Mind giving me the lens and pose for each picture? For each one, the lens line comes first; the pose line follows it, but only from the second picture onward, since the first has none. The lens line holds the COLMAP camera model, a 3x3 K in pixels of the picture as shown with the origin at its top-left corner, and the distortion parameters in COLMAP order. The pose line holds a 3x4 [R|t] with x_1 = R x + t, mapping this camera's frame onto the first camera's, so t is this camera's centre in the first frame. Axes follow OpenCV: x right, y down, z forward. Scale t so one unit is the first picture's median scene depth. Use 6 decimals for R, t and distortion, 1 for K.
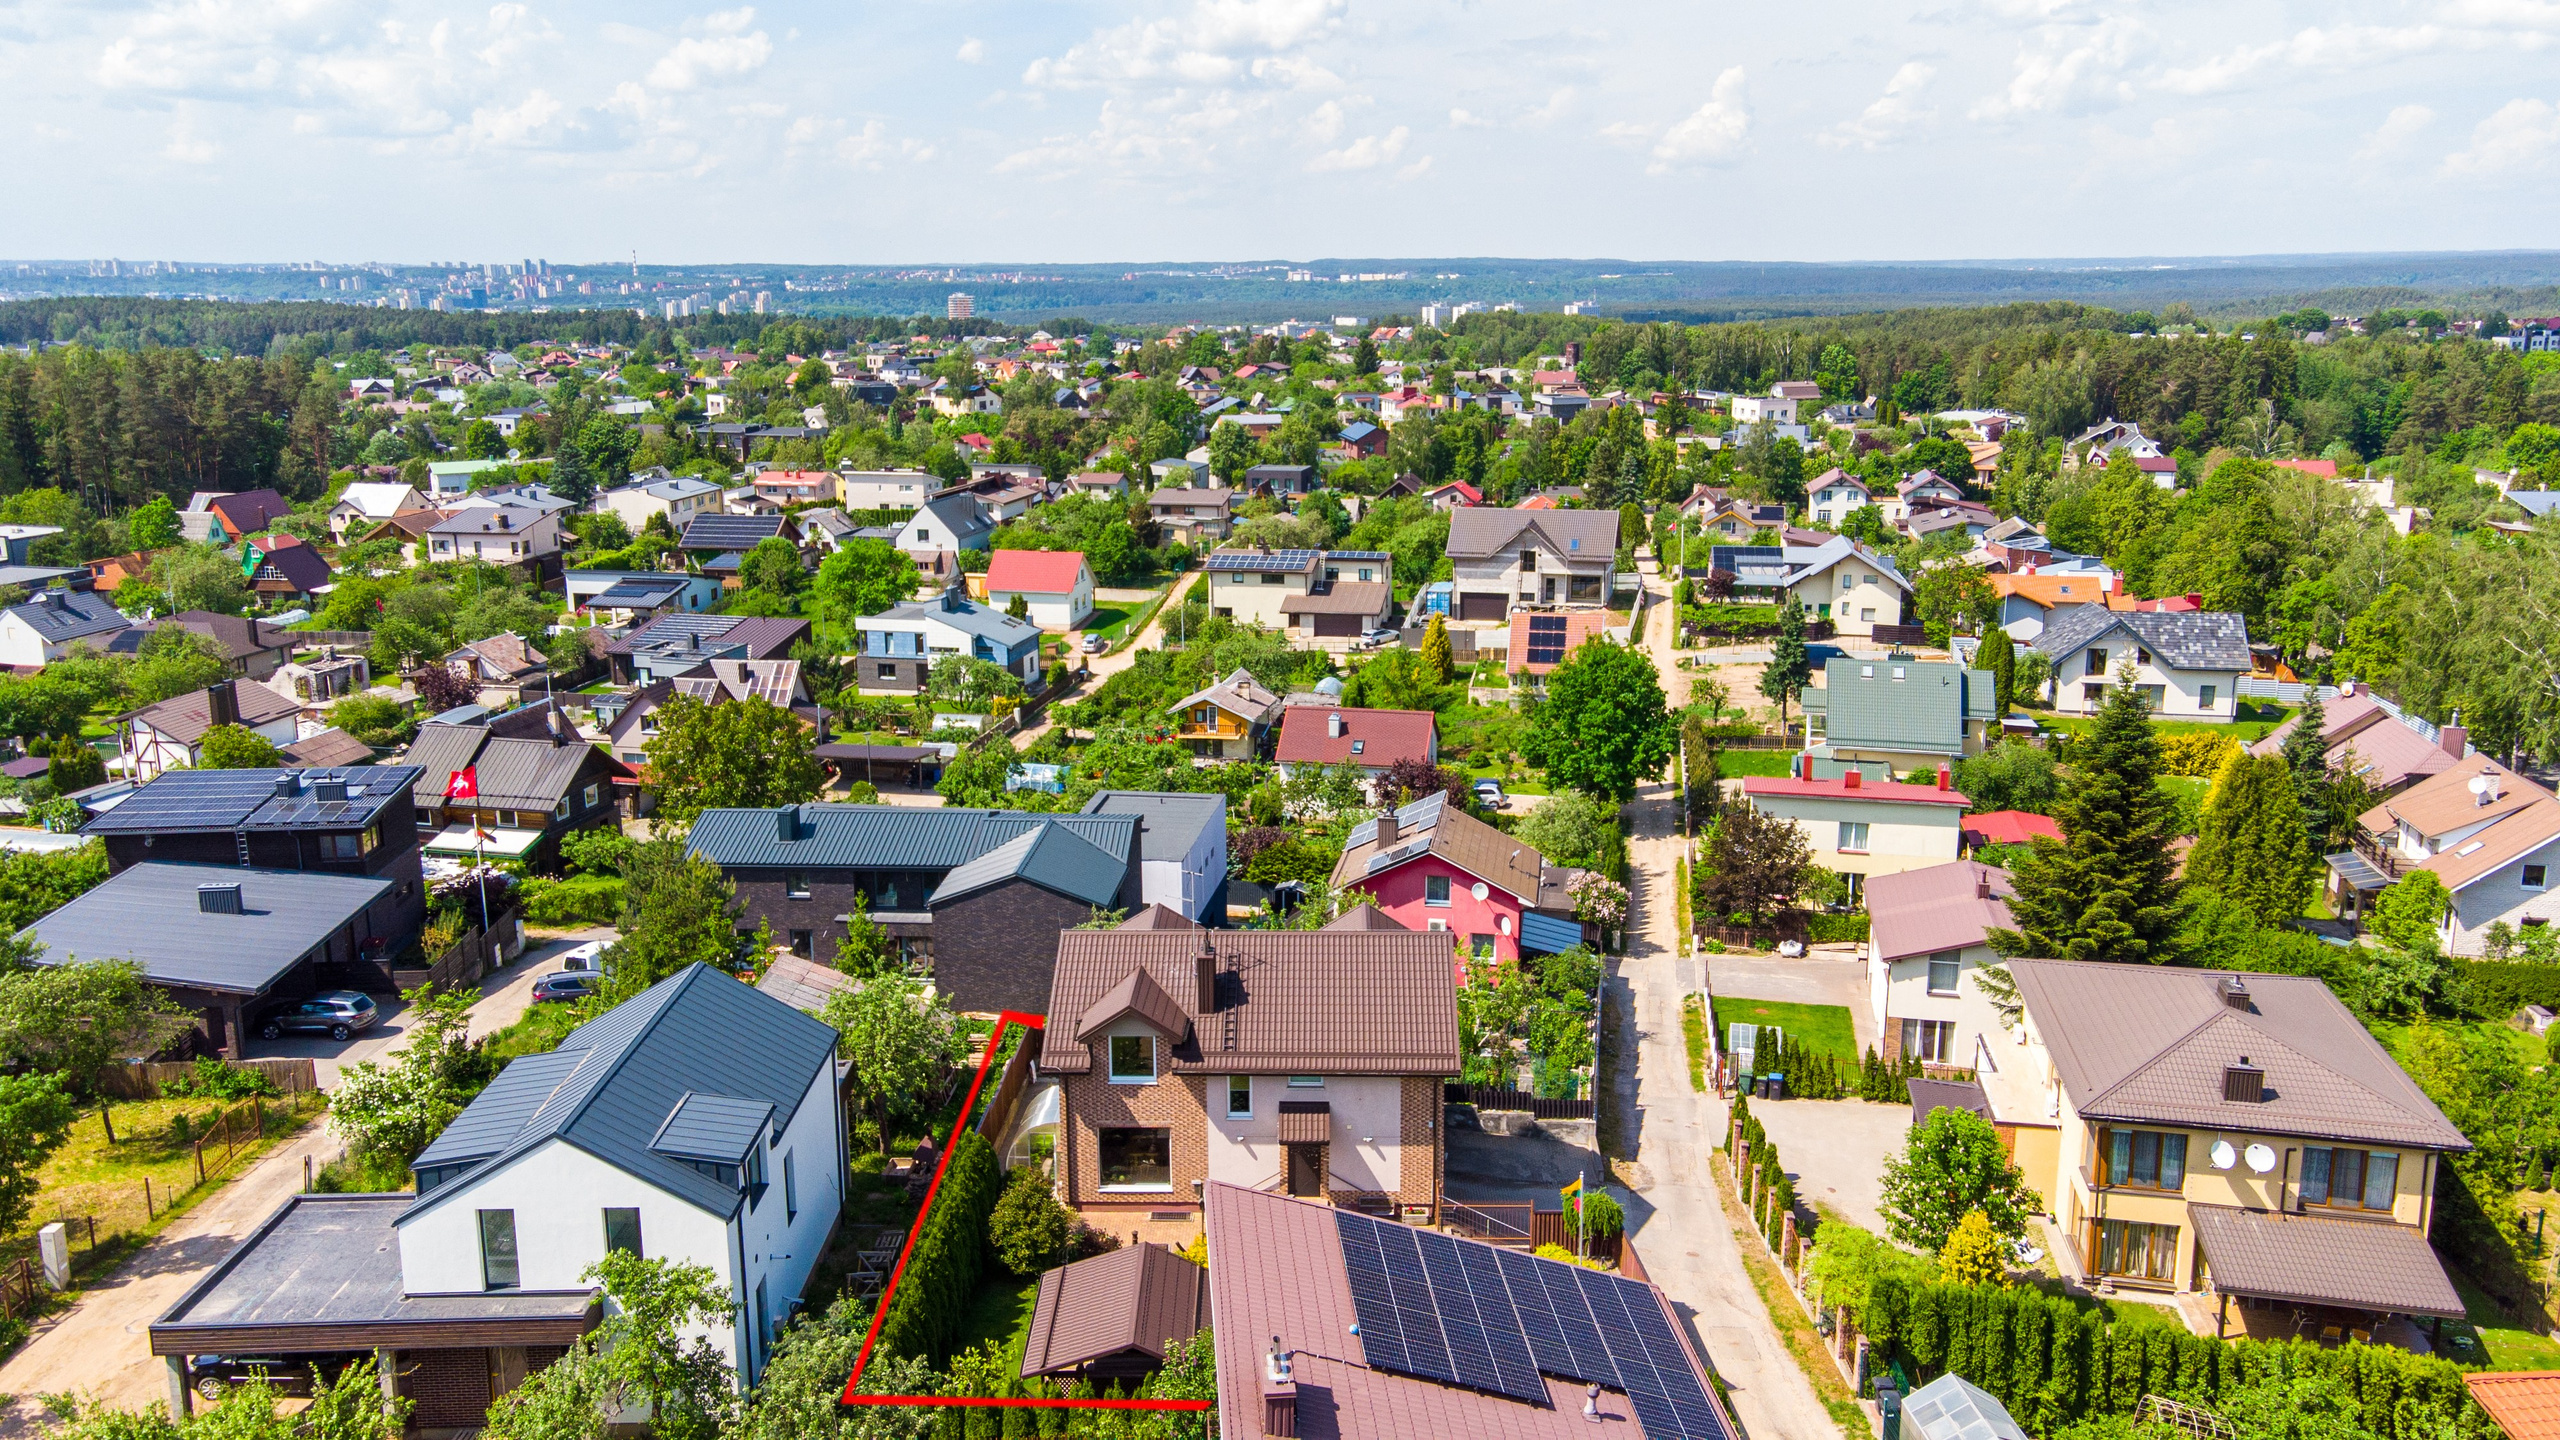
lens RADIAL K [[1950.2, 0, 1278.5], [0, 1950.2, 675.4], [0, 0, 1]] dist [0.019682, 0.093389]
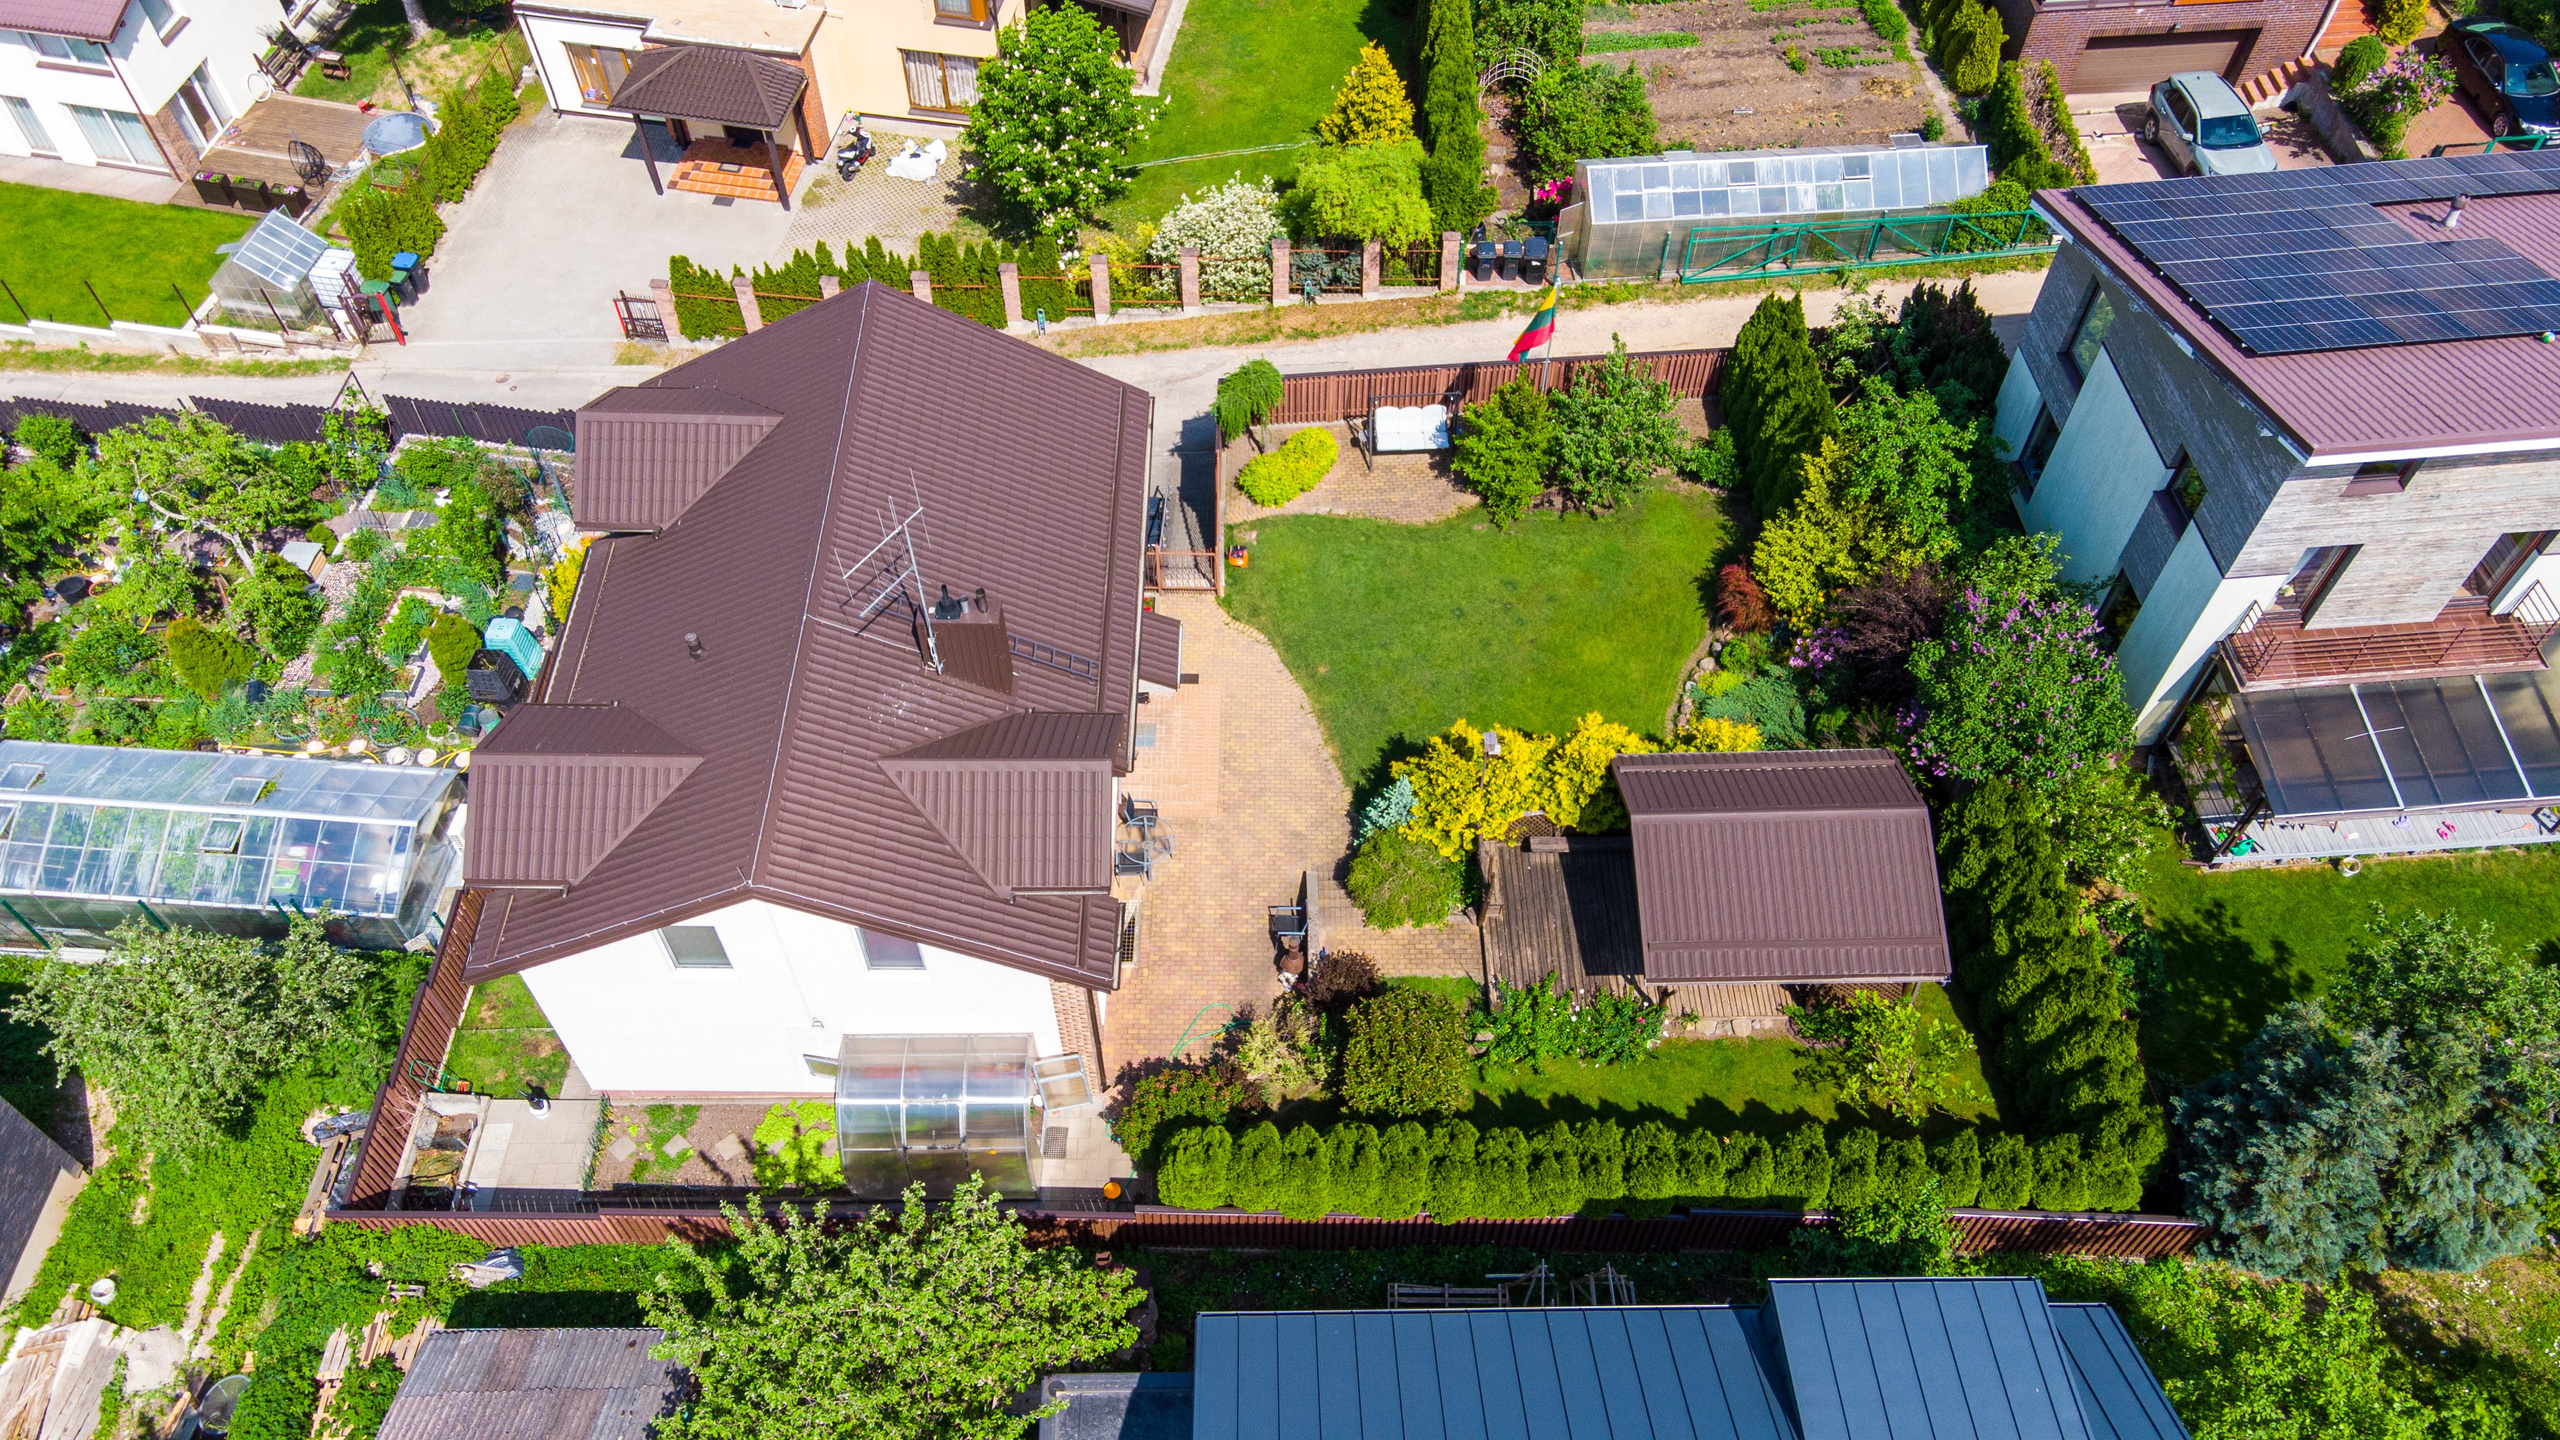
lens RADIAL K [[1950.2, 0, 1282.8], [0, 1950.2, 710.0], [0, 0, 1]] dist [0.019682, 0.093389]
pose [[-0.024148, -0.794425, 0.606881, -0.195840], [0.201589, 0.590719, 0.781289, -0.116019], [-0.979172, 0.141207, 0.145883, 0.467294]]
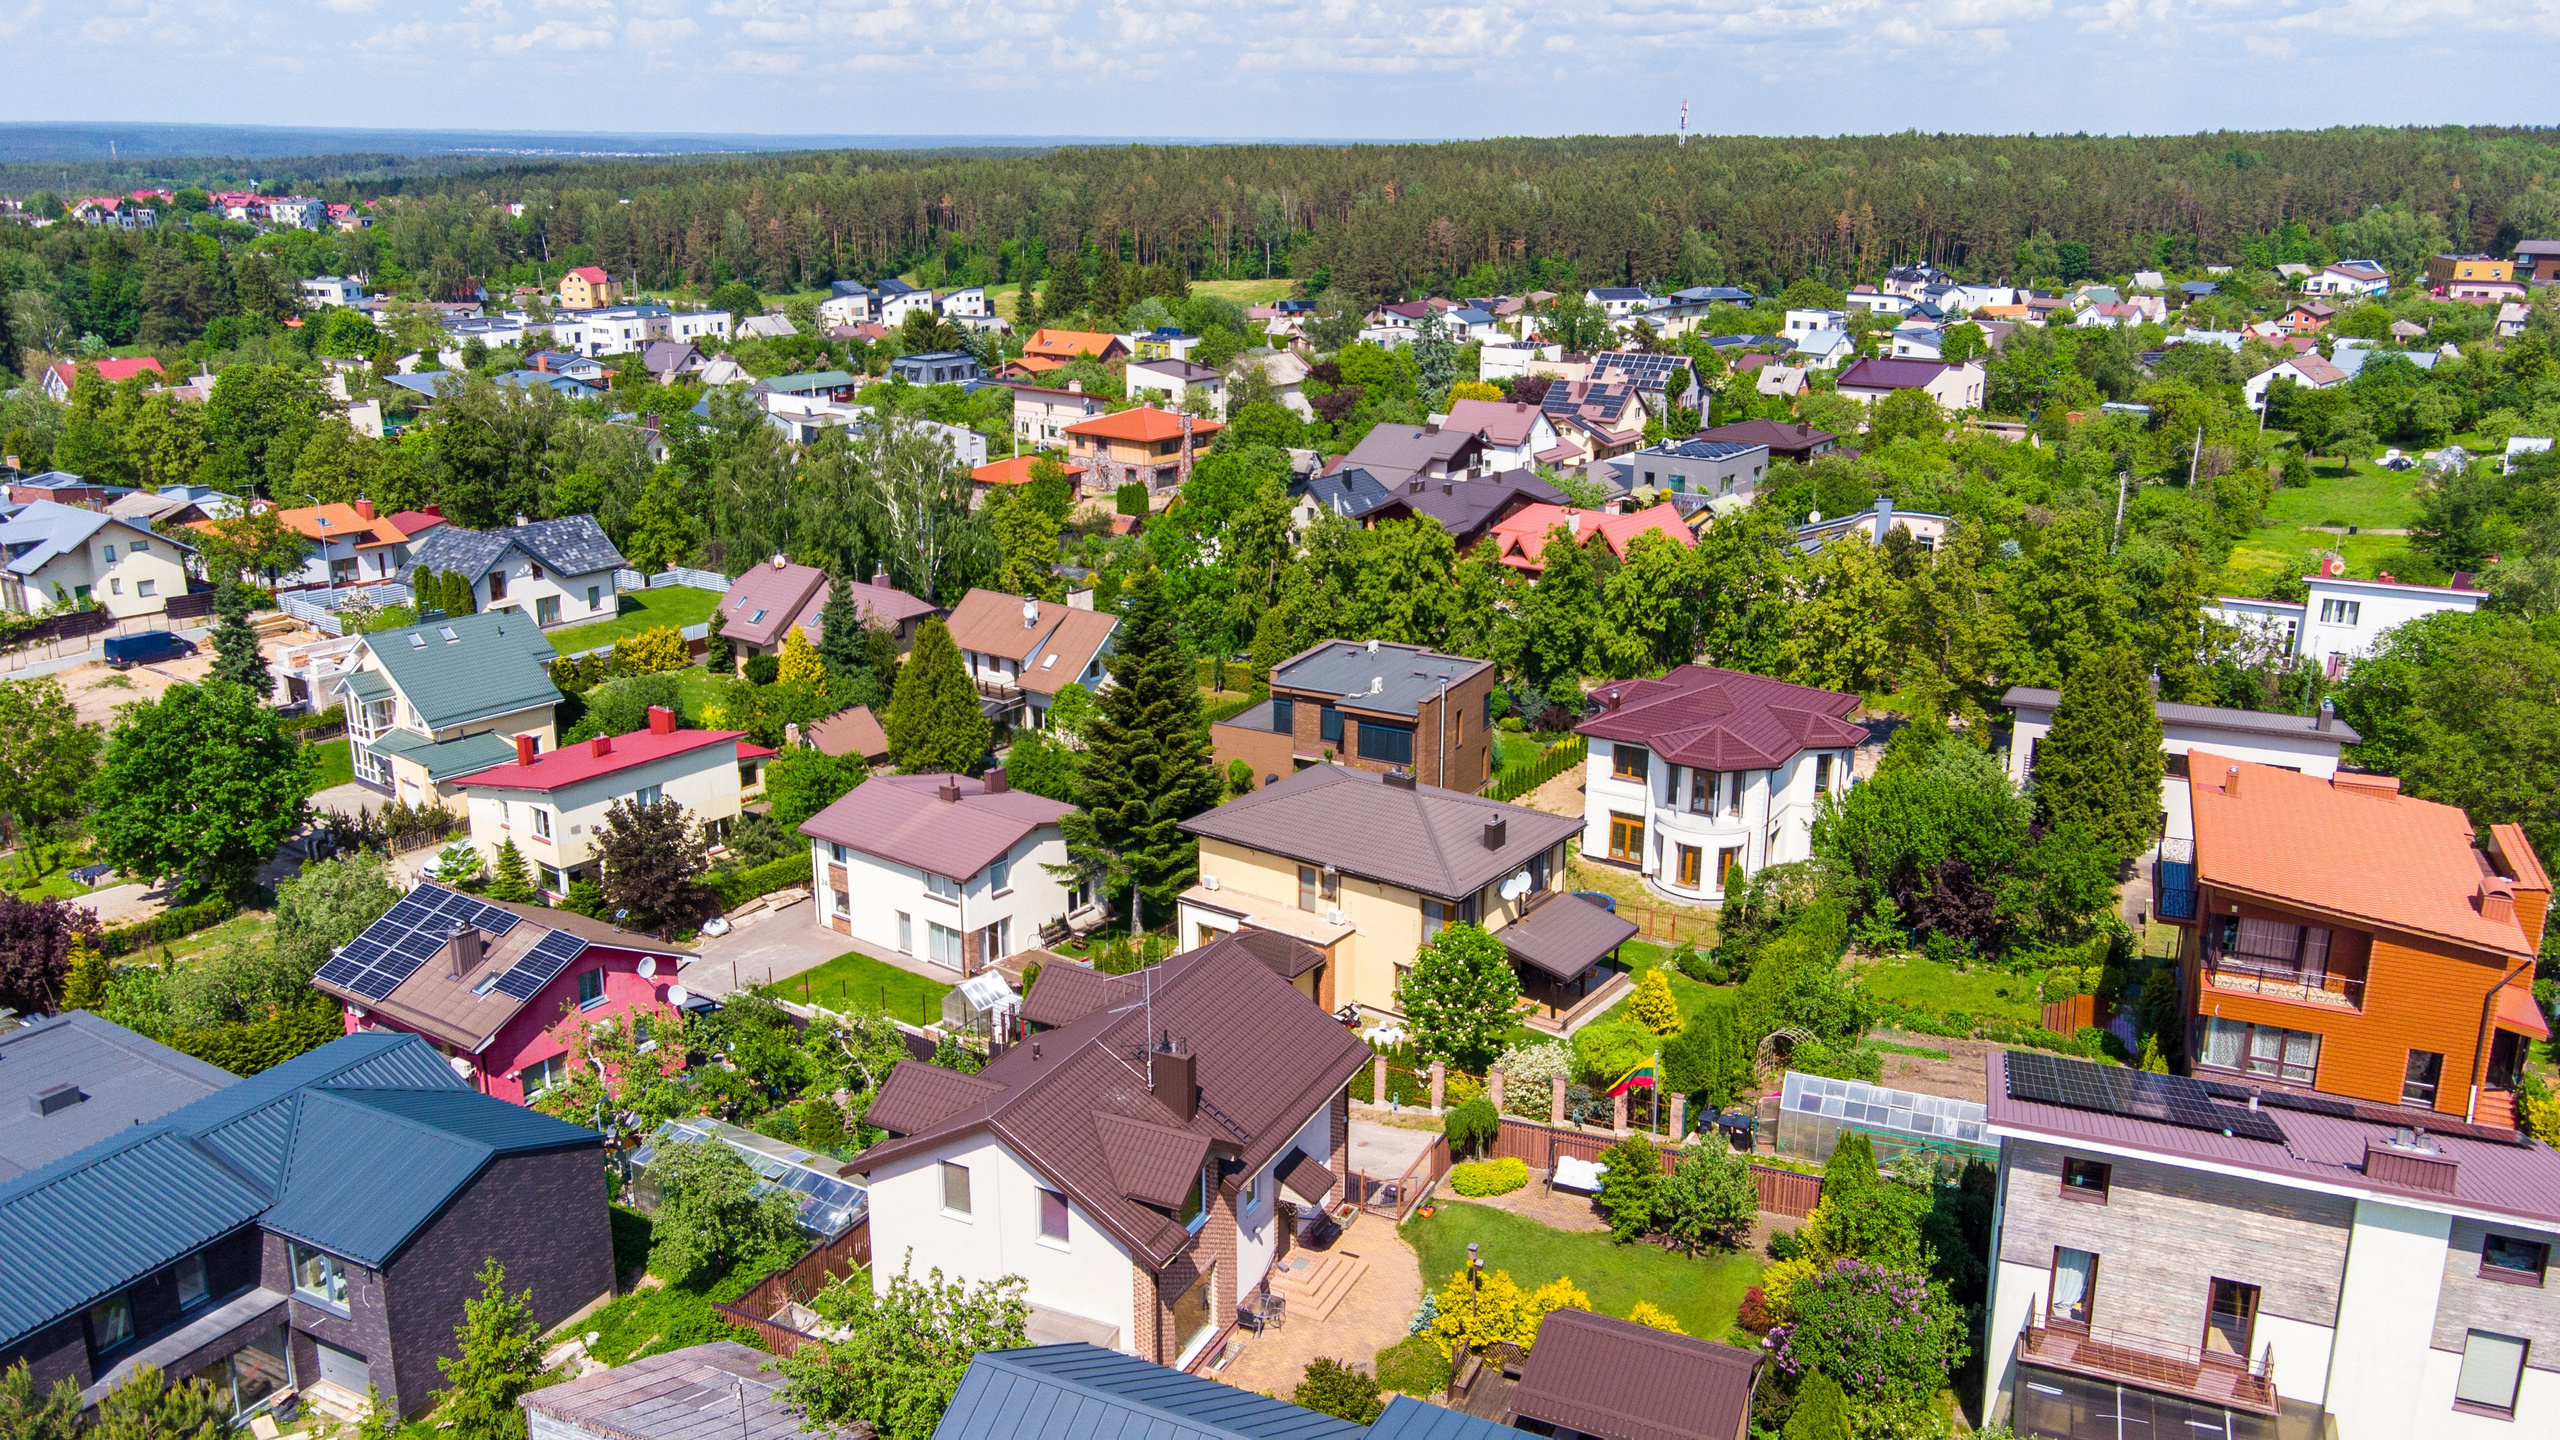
lens RADIAL K [[1950.2, 0, 1286.4], [0, 1950.2, 684.5], [0, 0, 1]] dist [0.019682, 0.093389]
pose [[0.417763, -0.239296, 0.876476, -0.394029], [0.182715, 0.967111, 0.176952, -0.083745], [-0.889994, 0.086222, 0.447747, 0.309169]]
